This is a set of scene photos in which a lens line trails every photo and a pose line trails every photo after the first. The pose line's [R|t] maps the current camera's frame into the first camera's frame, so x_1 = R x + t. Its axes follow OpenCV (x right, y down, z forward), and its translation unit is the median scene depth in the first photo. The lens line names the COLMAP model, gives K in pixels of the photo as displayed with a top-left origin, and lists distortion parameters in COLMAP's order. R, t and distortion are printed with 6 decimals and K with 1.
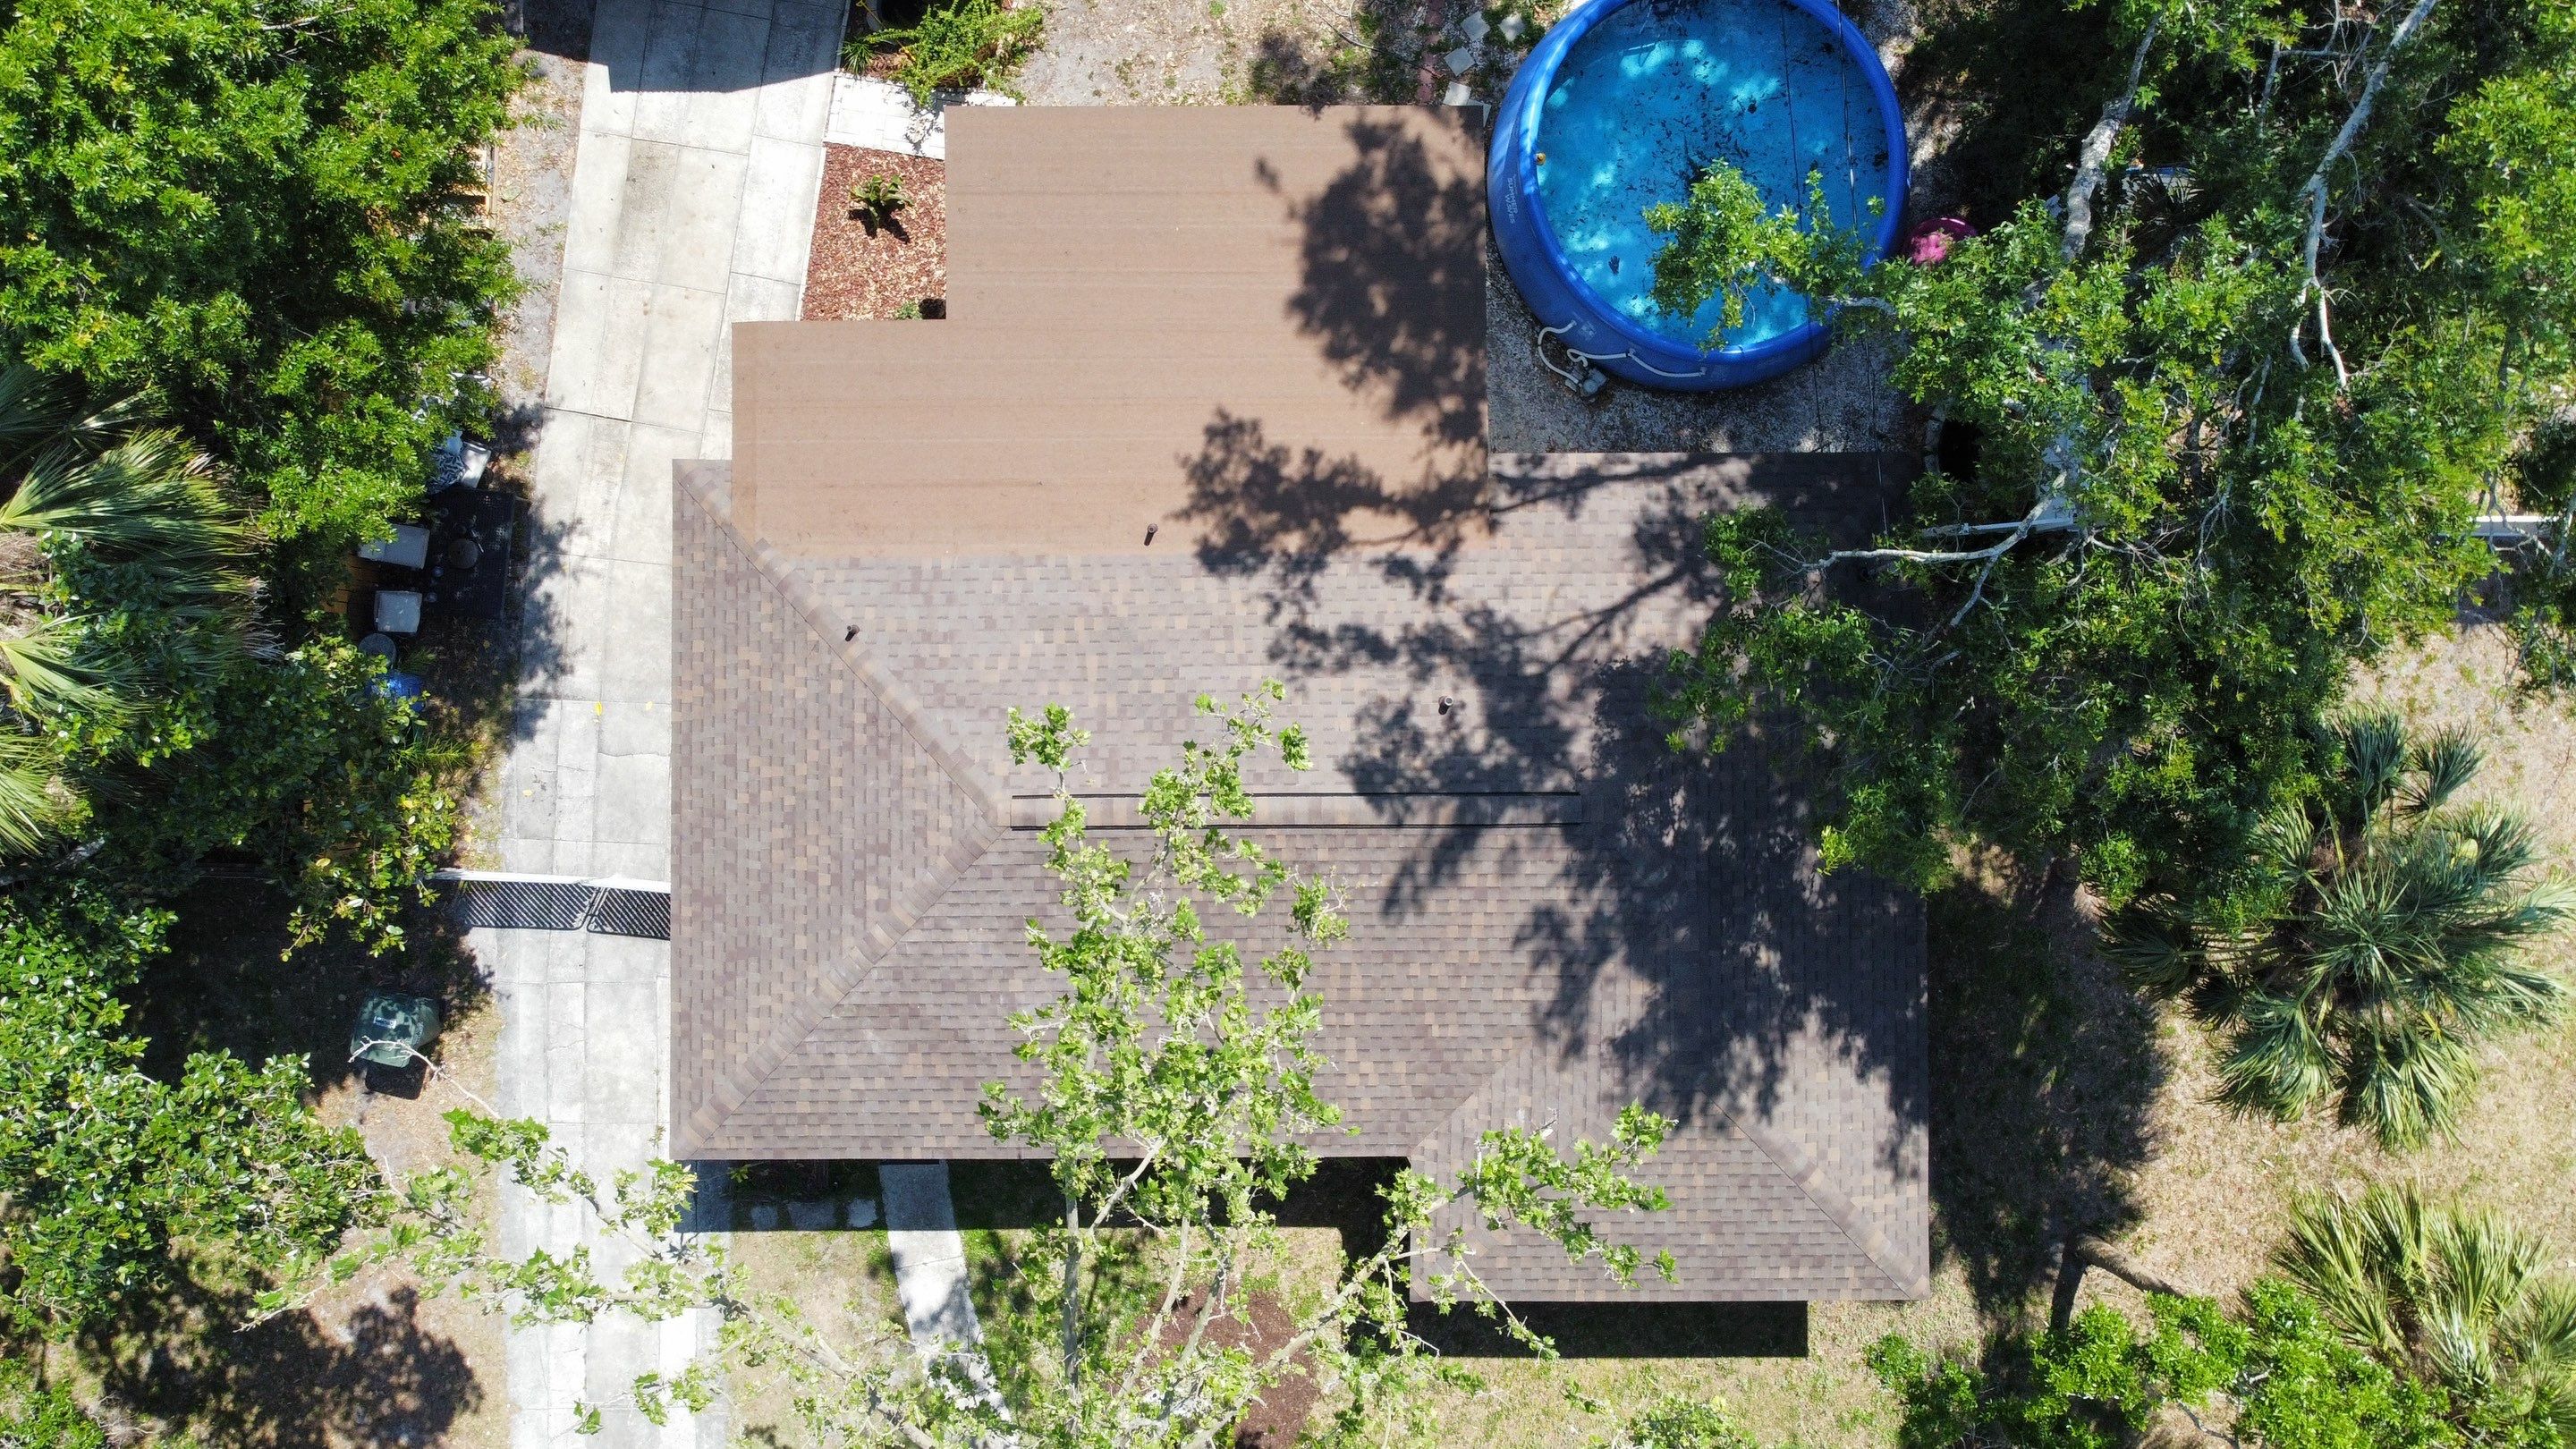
lens RADIAL K [[2010.4, 0, 1267.8], [0, 2010.4, 722.4], [0, 0, 1]] dist [0.022066, -0.013069]
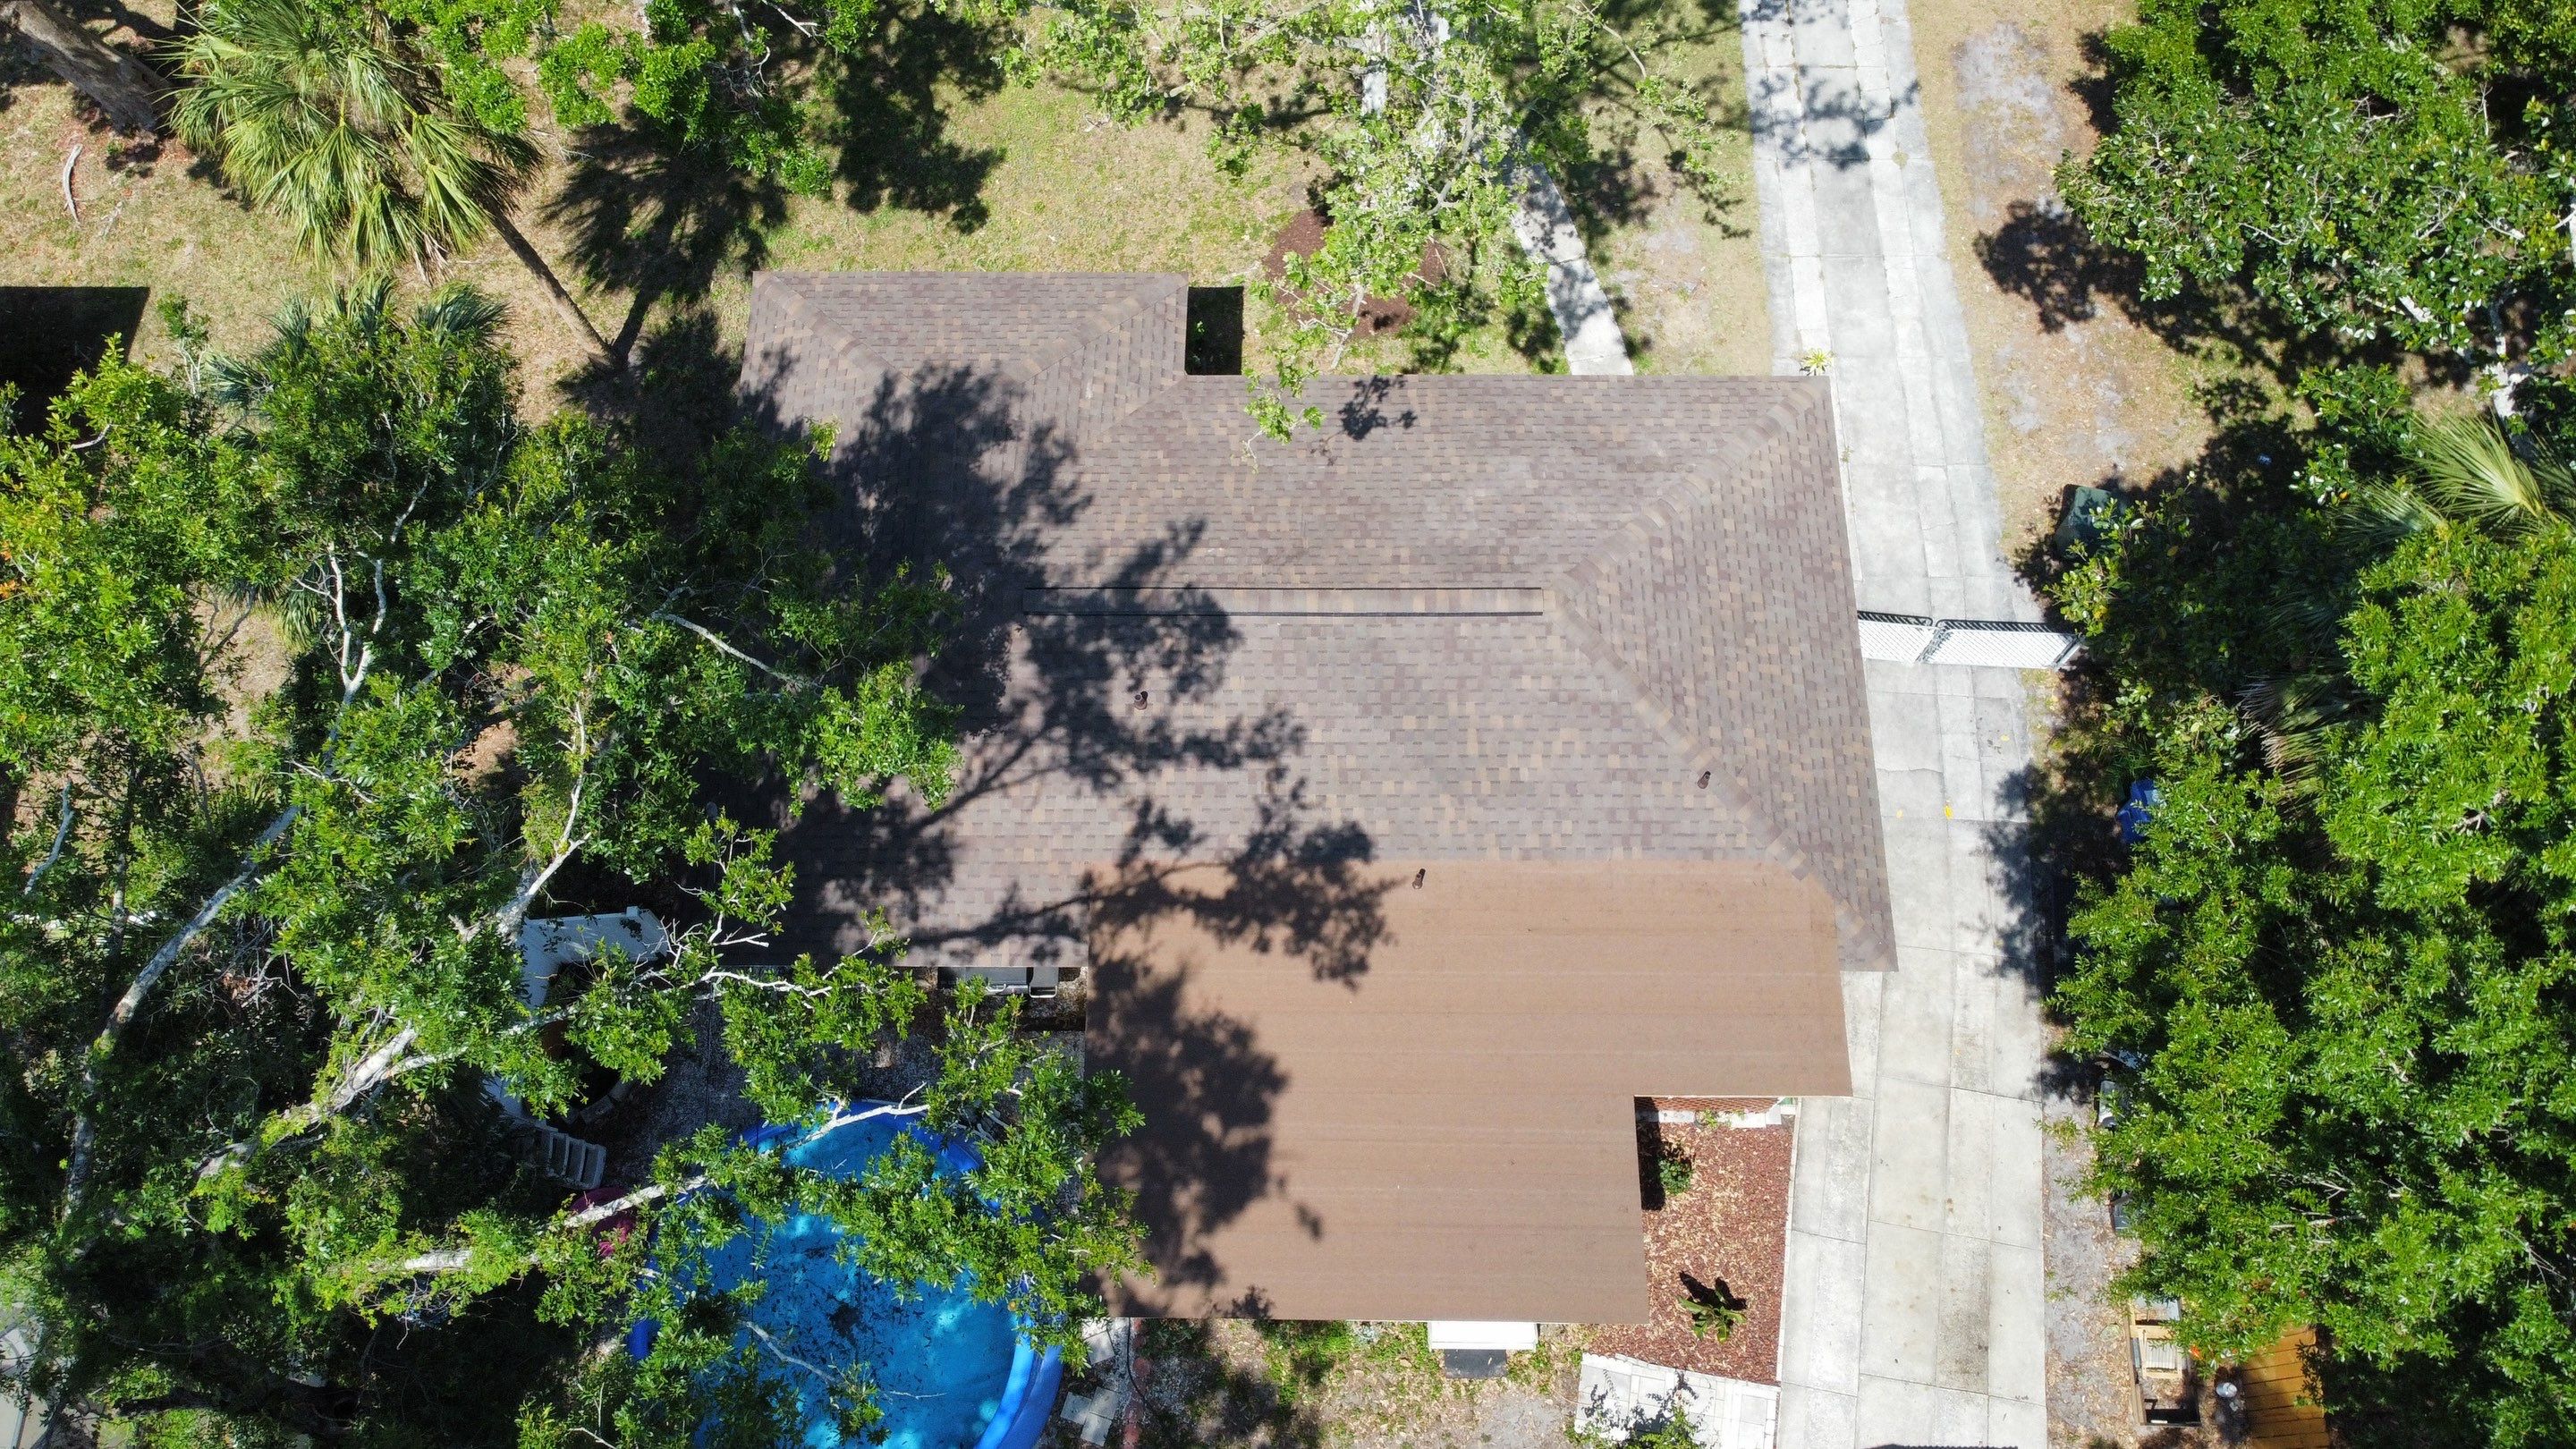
lens RADIAL K [[2010.4, 0, 1244.4], [0, 2010.4, 676.7], [0, 0, 1]] dist [0.022066, -0.013069]
pose [[-0.999681, -0.007180, 0.024231, 0.006847], [0.016416, -0.913457, 0.406604, -0.415611], [0.019214, 0.406872, 0.913283, 0.015239]]
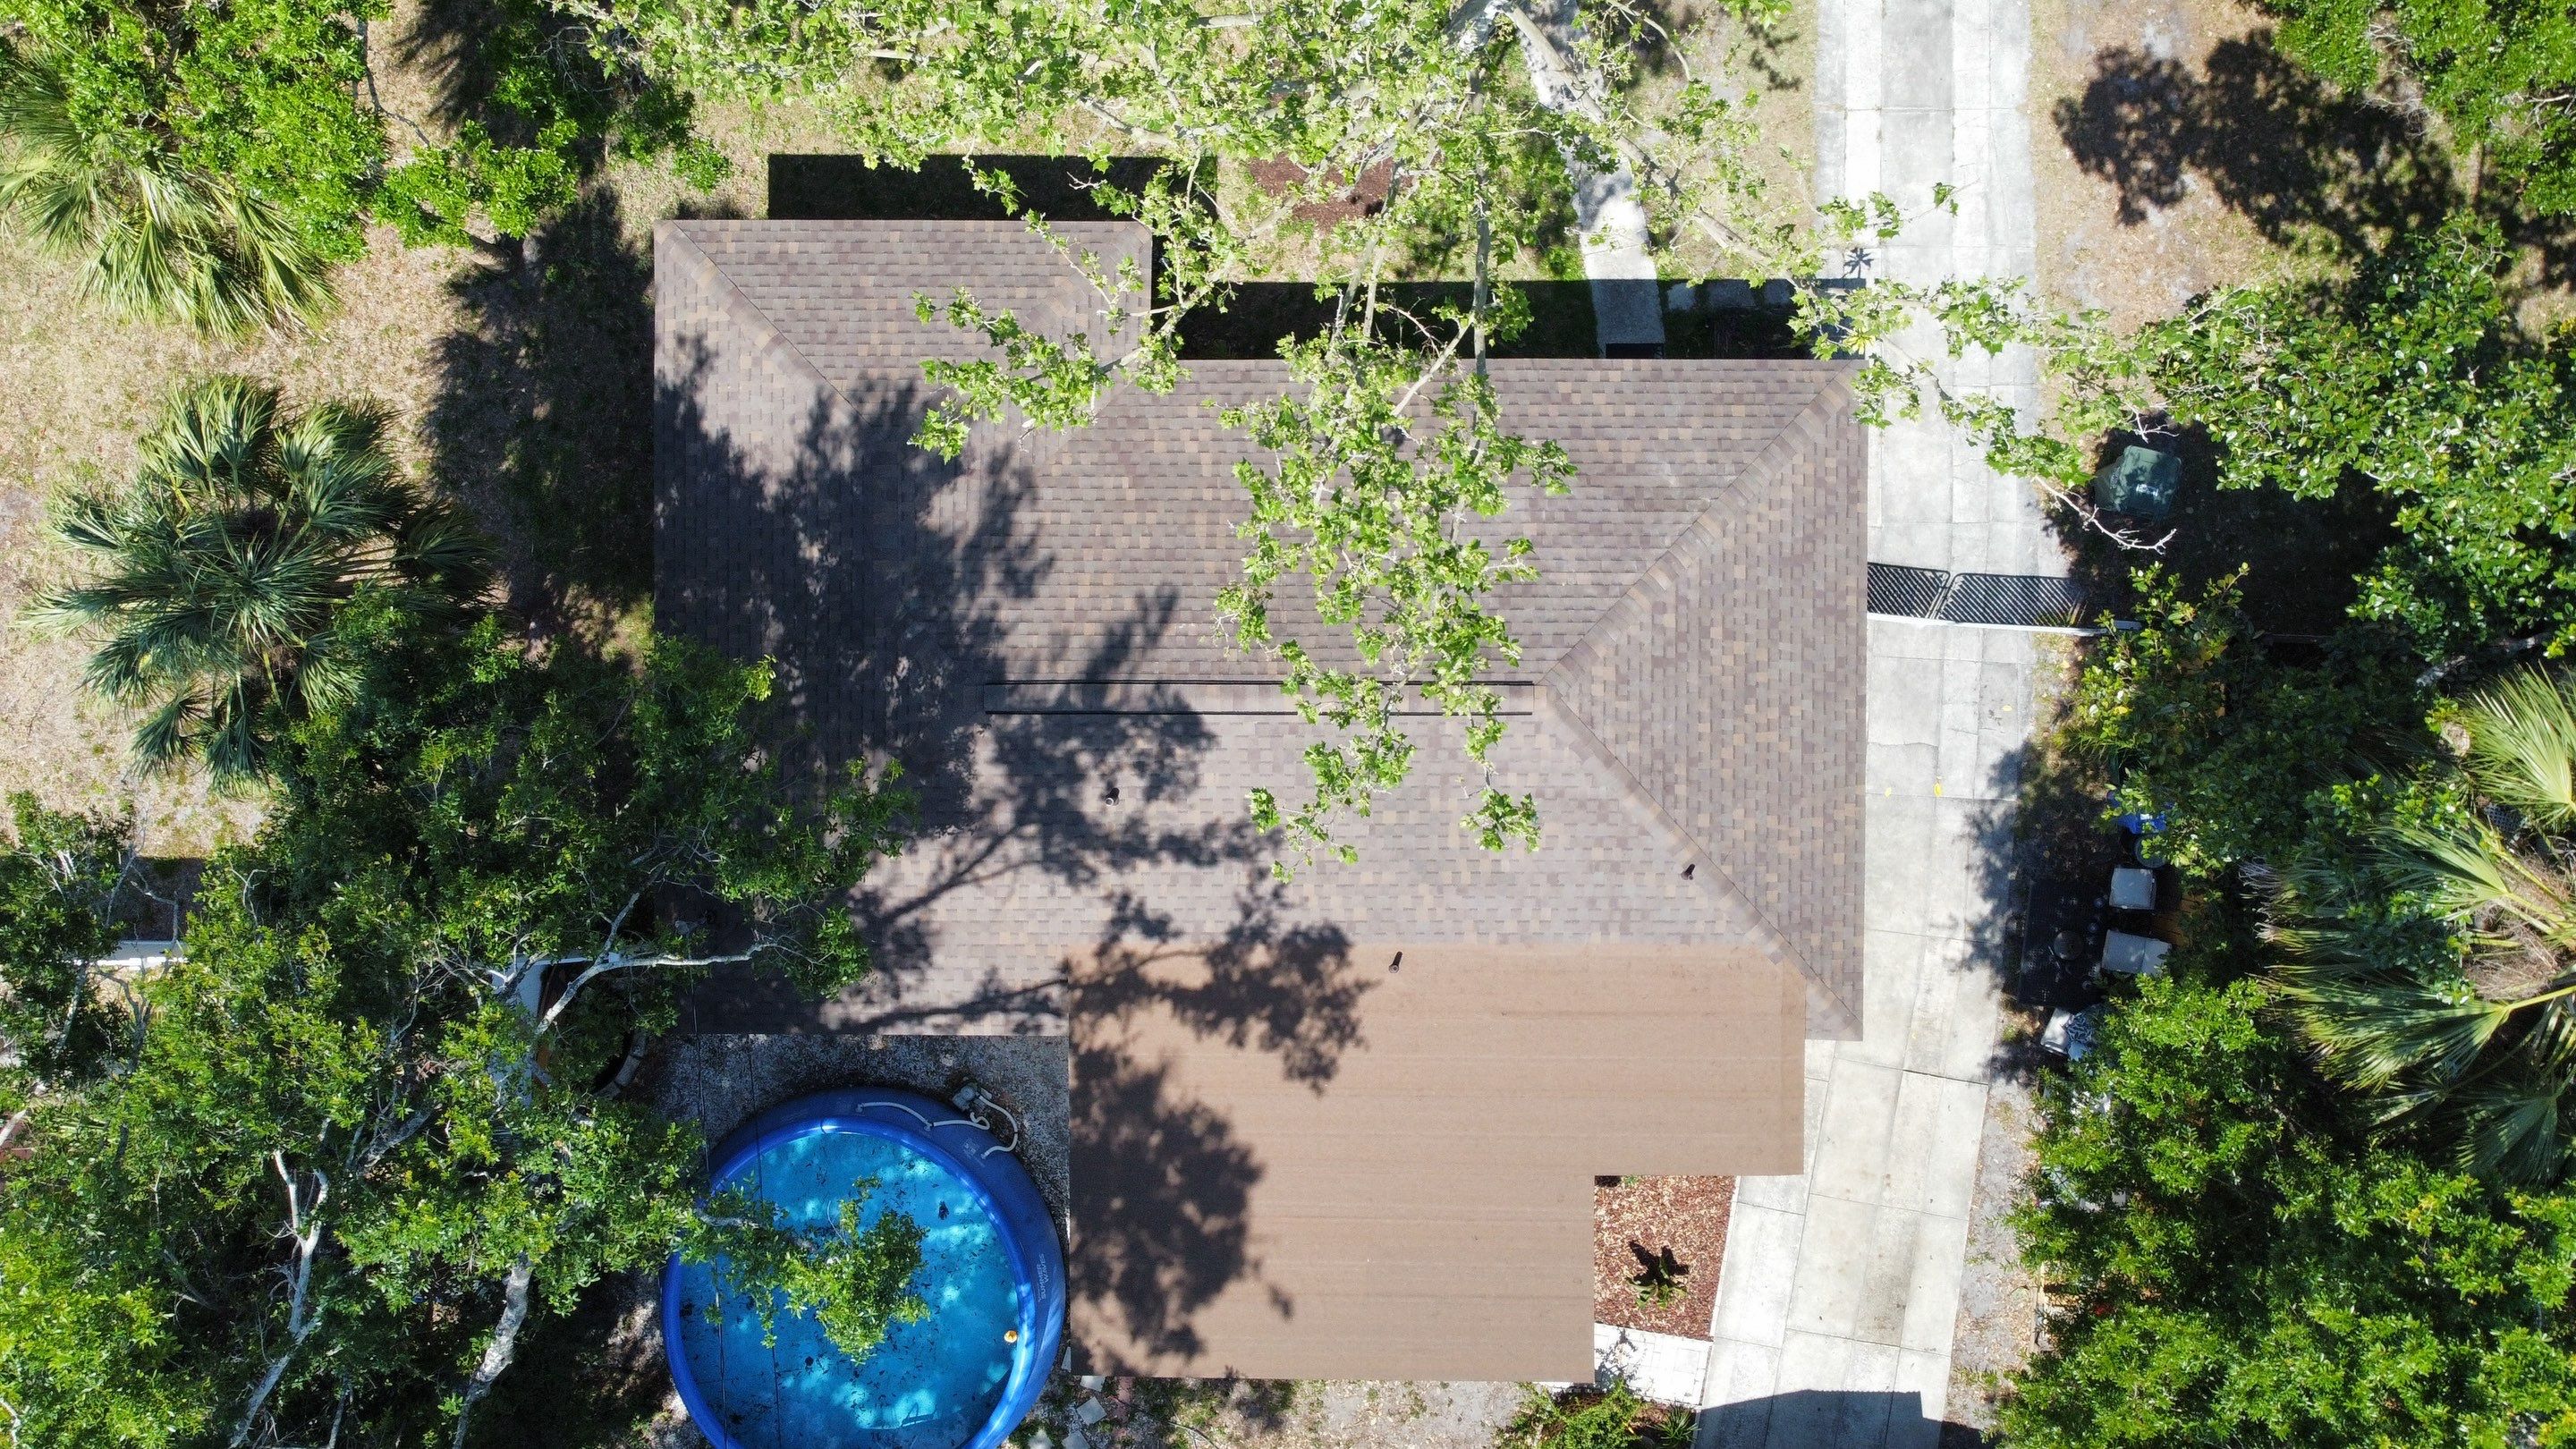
lens RADIAL K [[2010.4, 0, 1243.8], [0, 2010.4, 681.1], [0, 0, 1]] dist [0.022066, -0.013069]
pose [[-0.999827, -0.008617, 0.016494, 0.004216], [0.008730, -0.999939, 0.006766, 0.042625], [0.016434, 0.006909, 0.999841, -0.034151]]
